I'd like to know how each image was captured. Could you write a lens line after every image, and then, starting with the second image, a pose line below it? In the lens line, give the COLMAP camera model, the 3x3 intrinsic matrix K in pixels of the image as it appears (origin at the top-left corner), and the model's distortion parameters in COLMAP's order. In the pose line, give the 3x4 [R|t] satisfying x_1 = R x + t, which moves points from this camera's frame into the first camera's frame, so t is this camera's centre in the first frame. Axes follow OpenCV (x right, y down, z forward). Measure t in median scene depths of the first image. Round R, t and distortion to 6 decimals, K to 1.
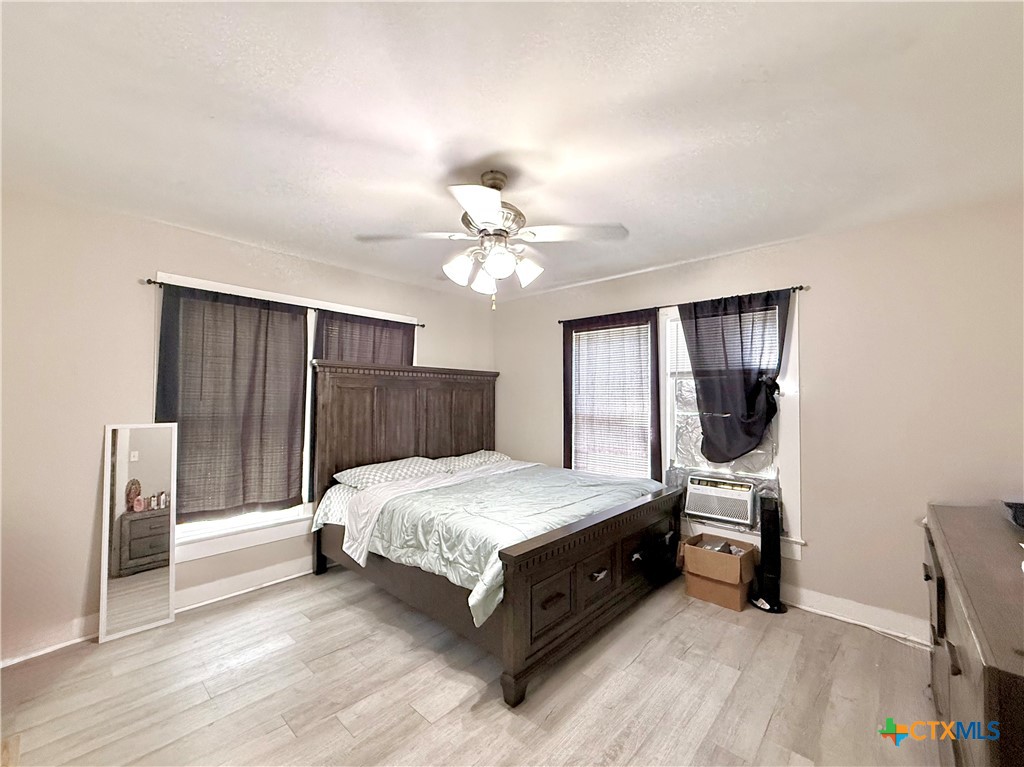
lens RADIAL K [[407.8, 0, 508.5], [0, 407.8, 385.7], [0, 0, 1]] dist [-0.001285, 0.000190]
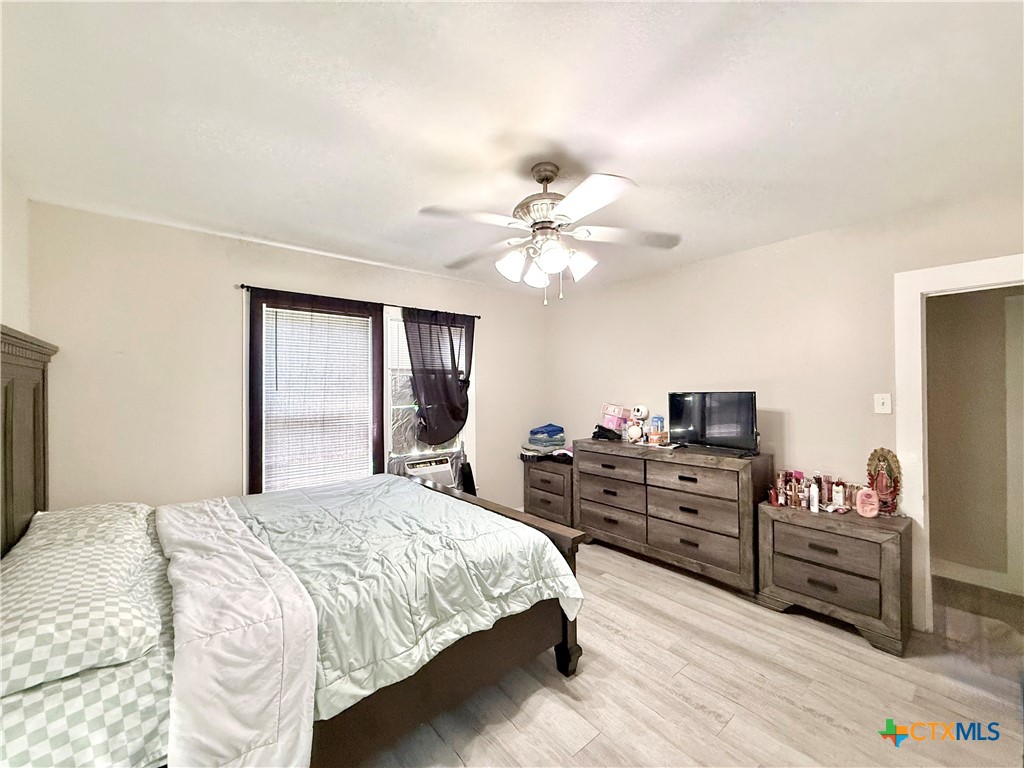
lens RADIAL K [[407.8, 0, 508.5], [0, 407.8, 386.2], [0, 0, 1]] dist [-0.001285, 0.000190]
pose [[0.150003, 0.001012, 0.988685, -0.615729], [-0.015519, 0.999879, 0.001331, 0.005961], [-0.988564, -0.015543, 0.150000, 0.565509]]
